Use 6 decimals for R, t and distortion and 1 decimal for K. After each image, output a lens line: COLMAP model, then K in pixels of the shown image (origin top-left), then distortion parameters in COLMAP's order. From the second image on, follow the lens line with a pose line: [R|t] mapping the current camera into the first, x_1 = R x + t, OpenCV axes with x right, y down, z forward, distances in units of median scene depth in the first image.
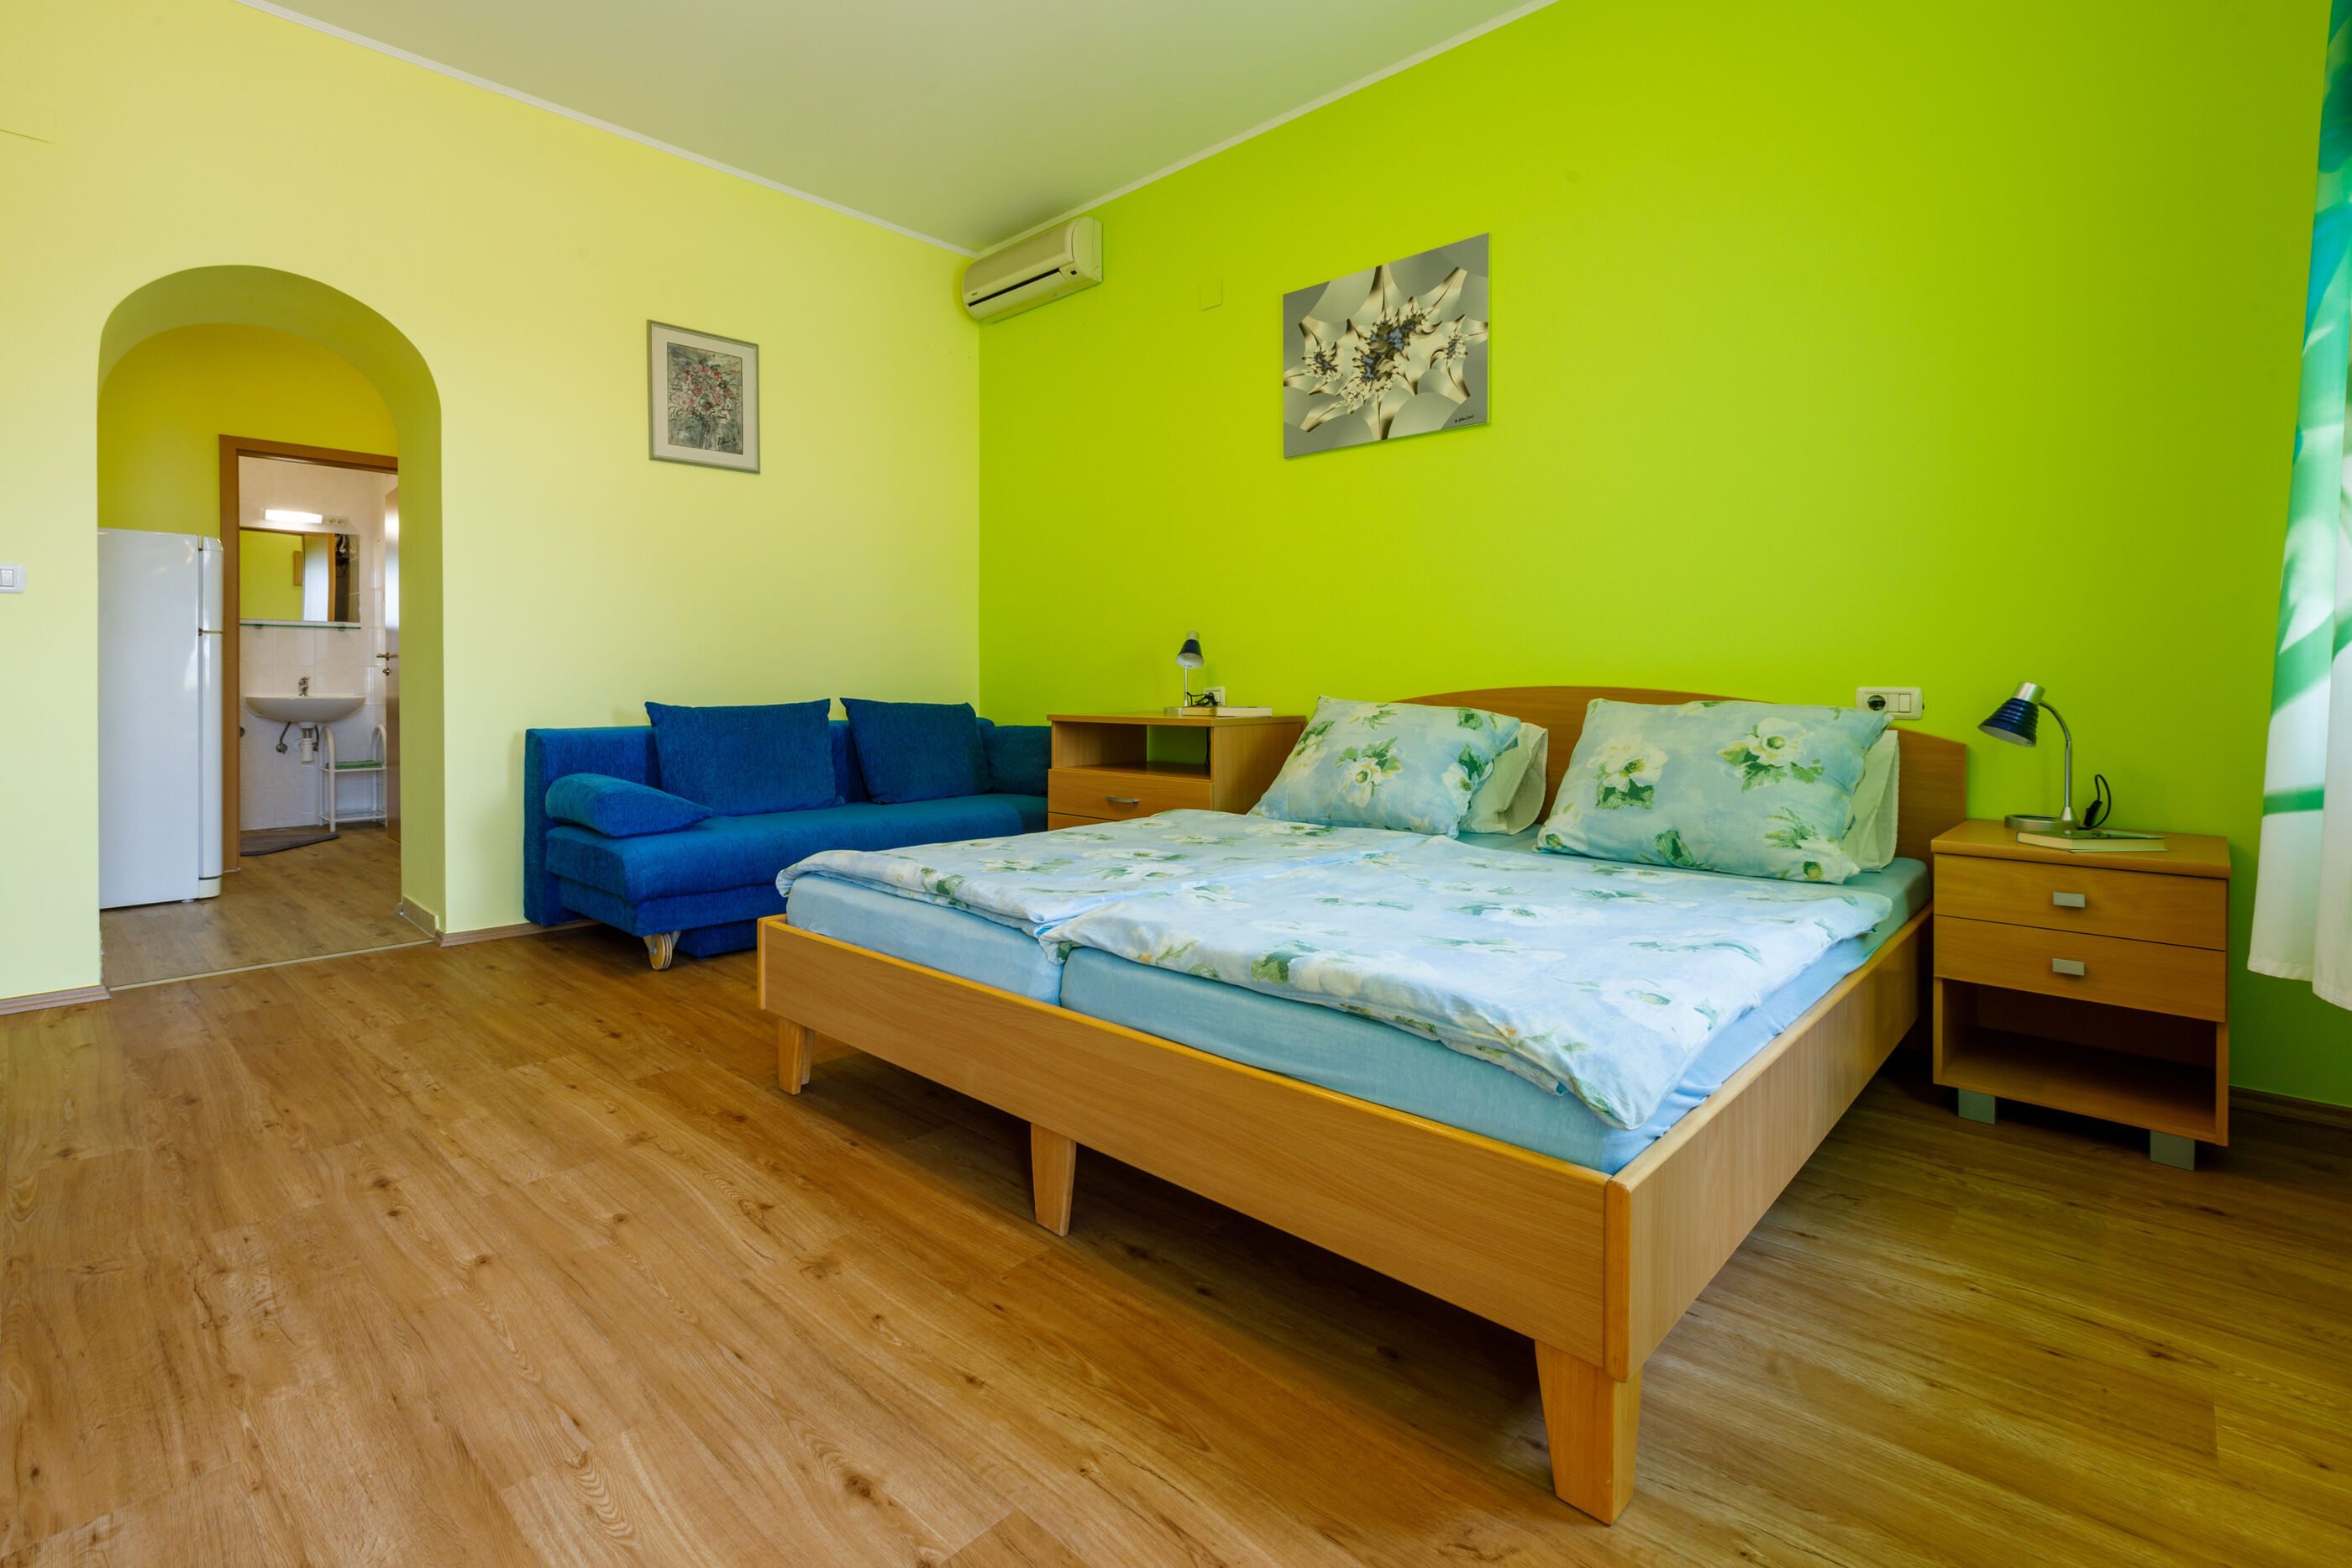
lens RADIAL K [[1074.1, 0, 1166.9], [0, 1074.1, 677.7], [0, 0, 1]] dist [0.002197, -0.000121]
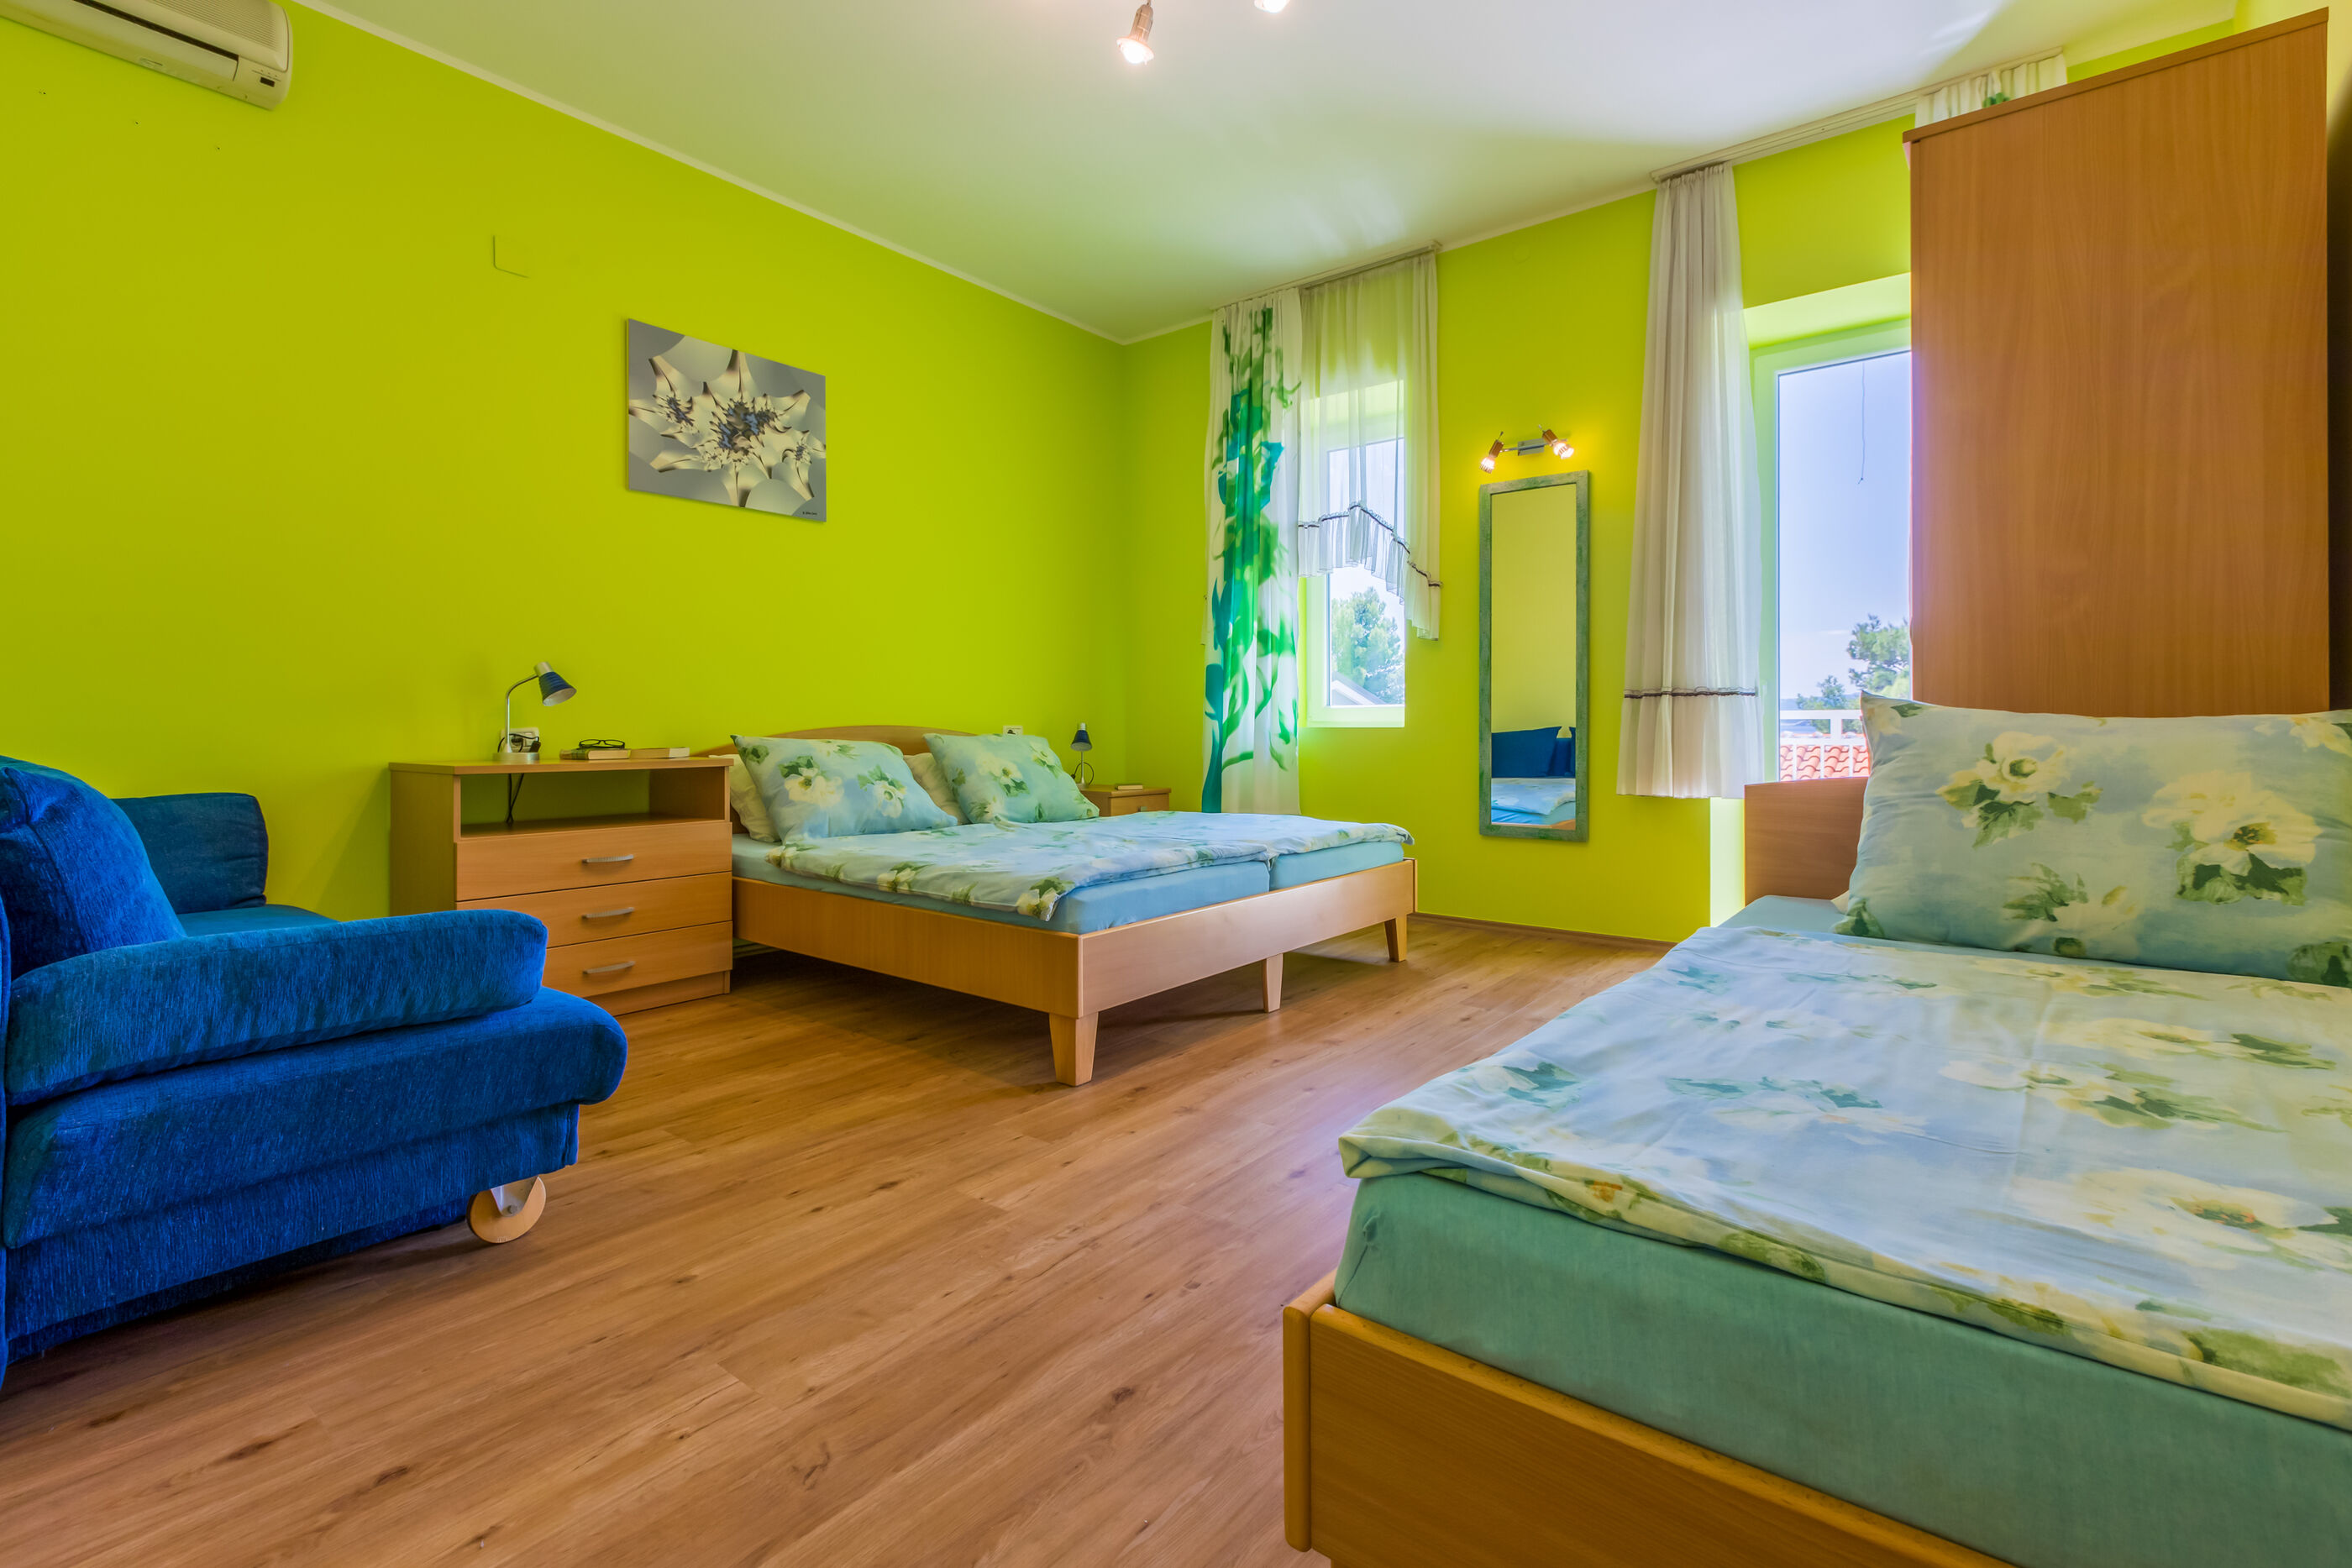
lens RADIAL K [[1075.3, 0, 1161.3], [0, 1075.3, 722.5], [0, 0, 1]] dist [0.000504, 0.000232]
pose [[-0.071393, 0.003031, 0.997444, -0.961757], [-0.003636, 0.999988, -0.003299, 0.006475], [-0.997442, -0.003862, -0.071381, 0.645951]]
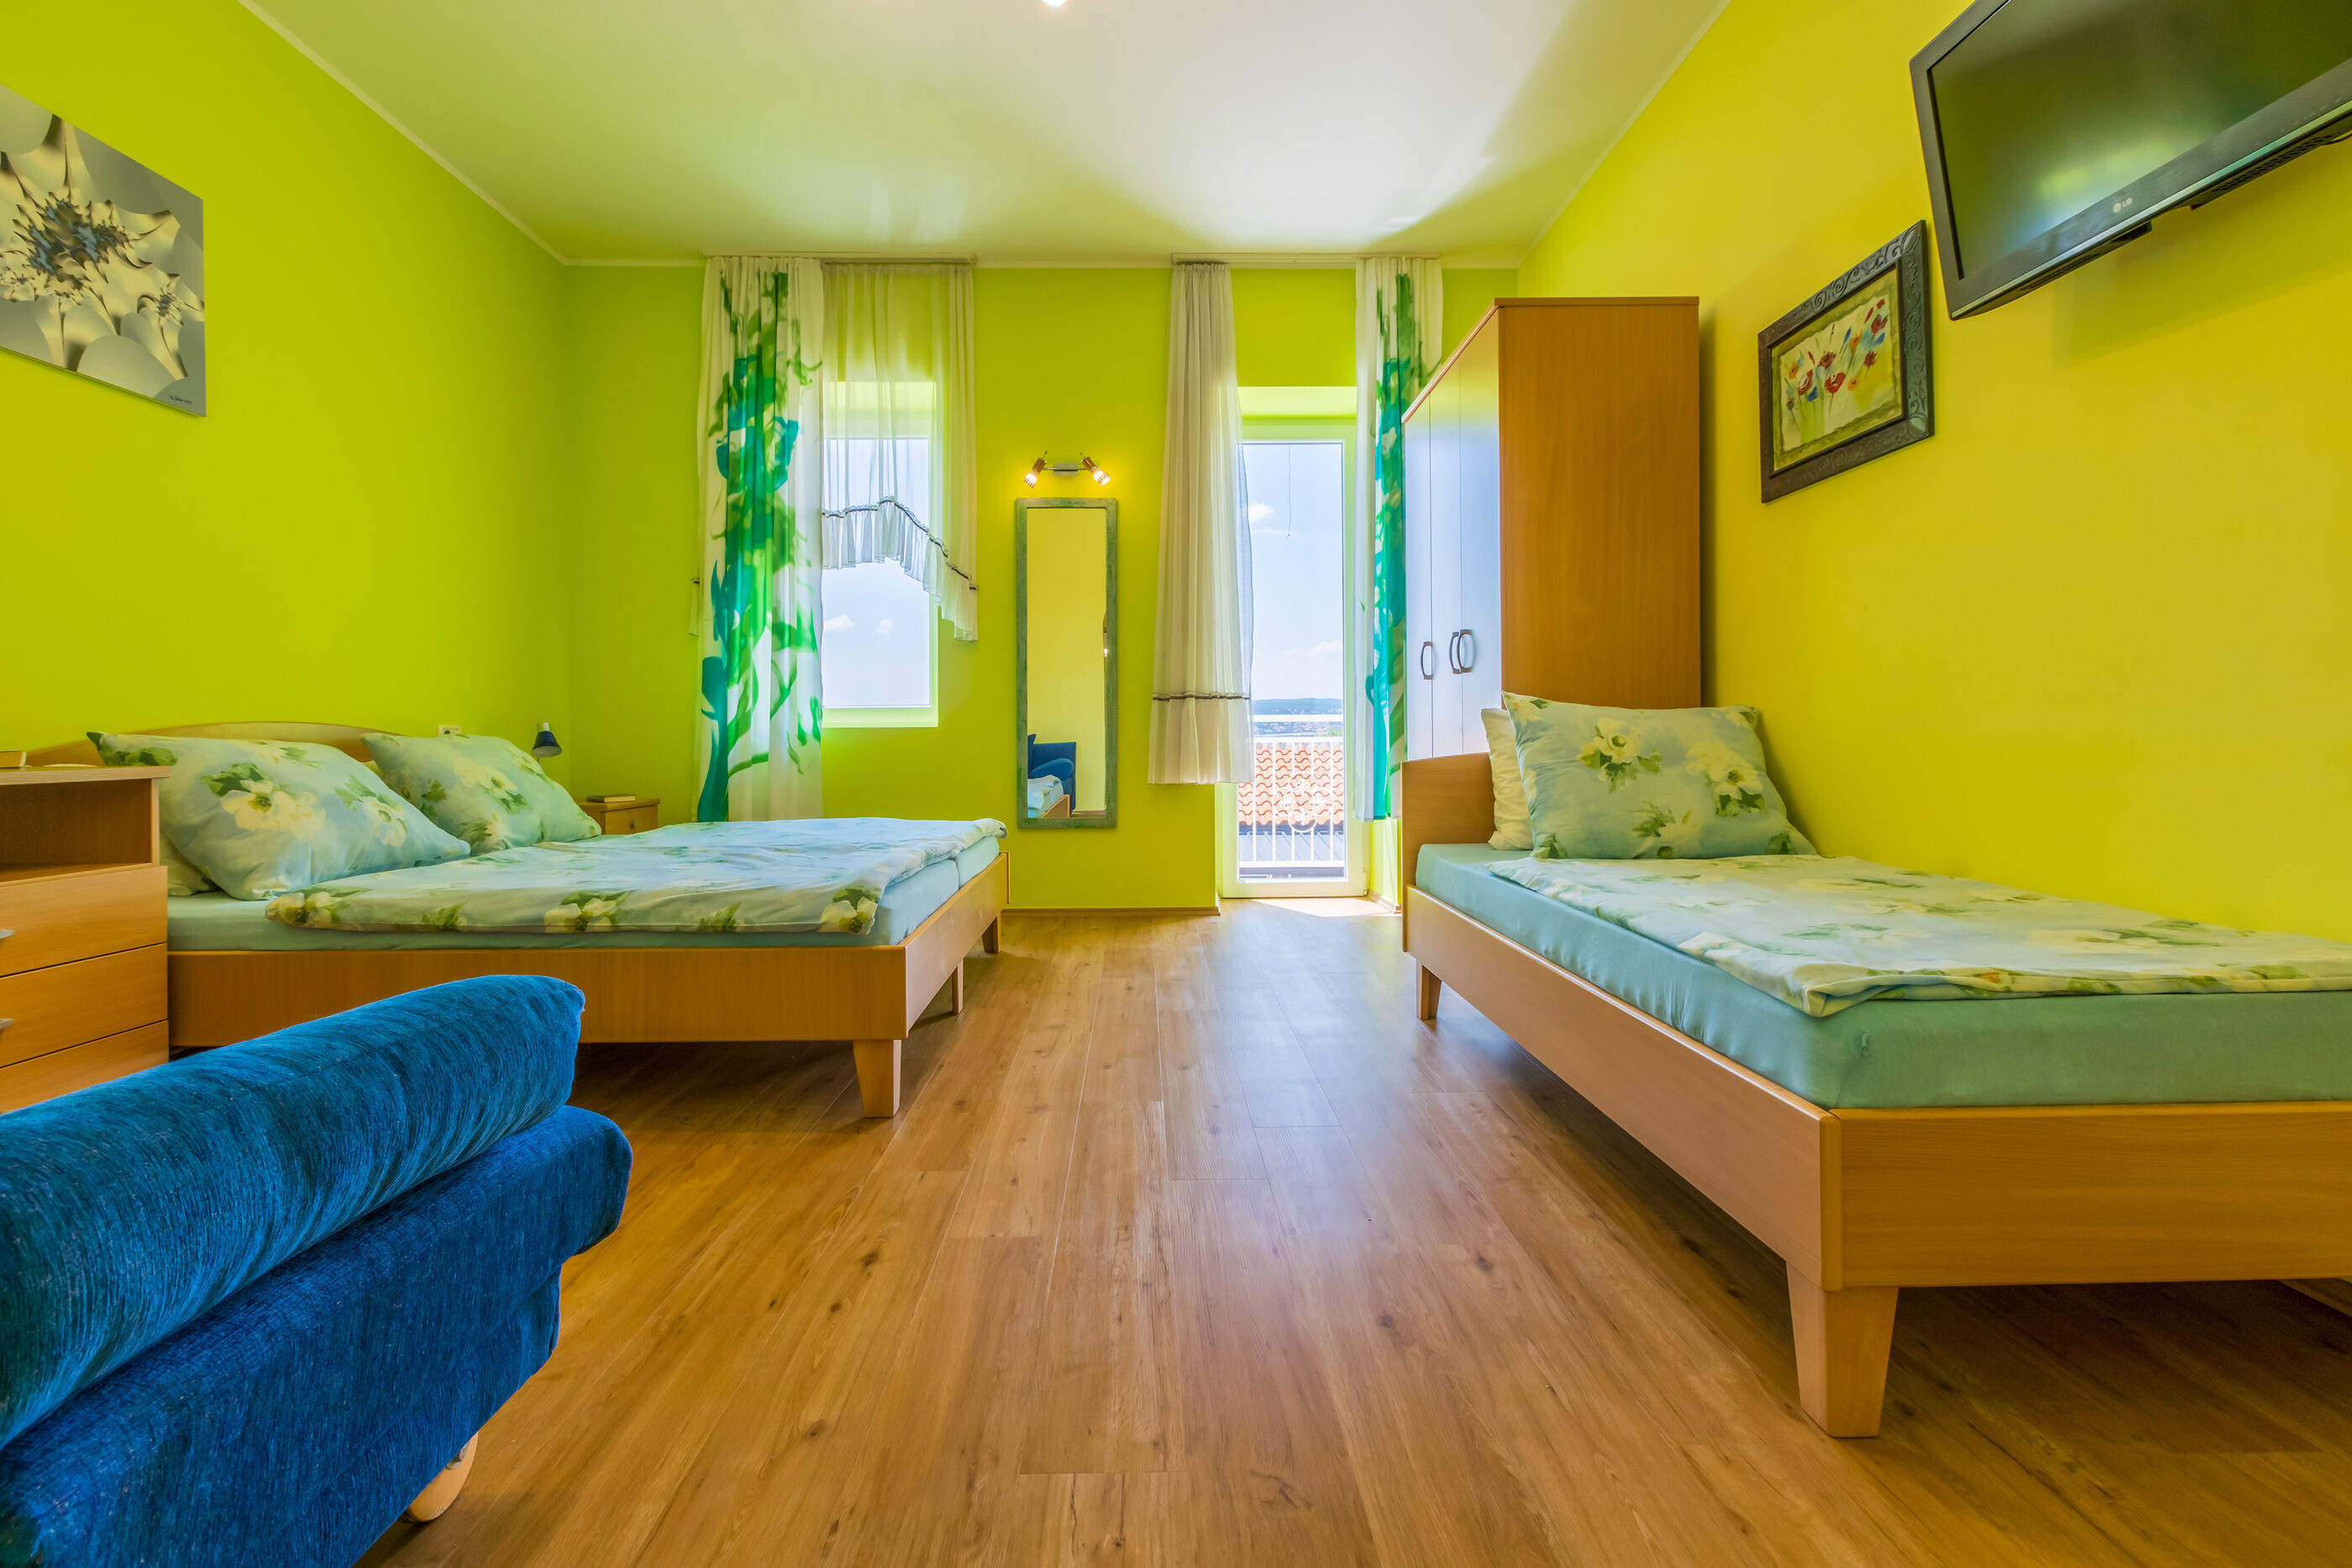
lens RADIAL K [[1068.9, 0, 1163.1], [0, 1068.9, 736.0], [0, 0, 1]] dist [0.000712, -0.000371]
pose [[-0.695734, 0.003847, 0.718289, -0.809435], [0.002120, 0.999992, -0.003302, 0.023102], [-0.718296, -0.000775, -0.695737, 0.981263]]
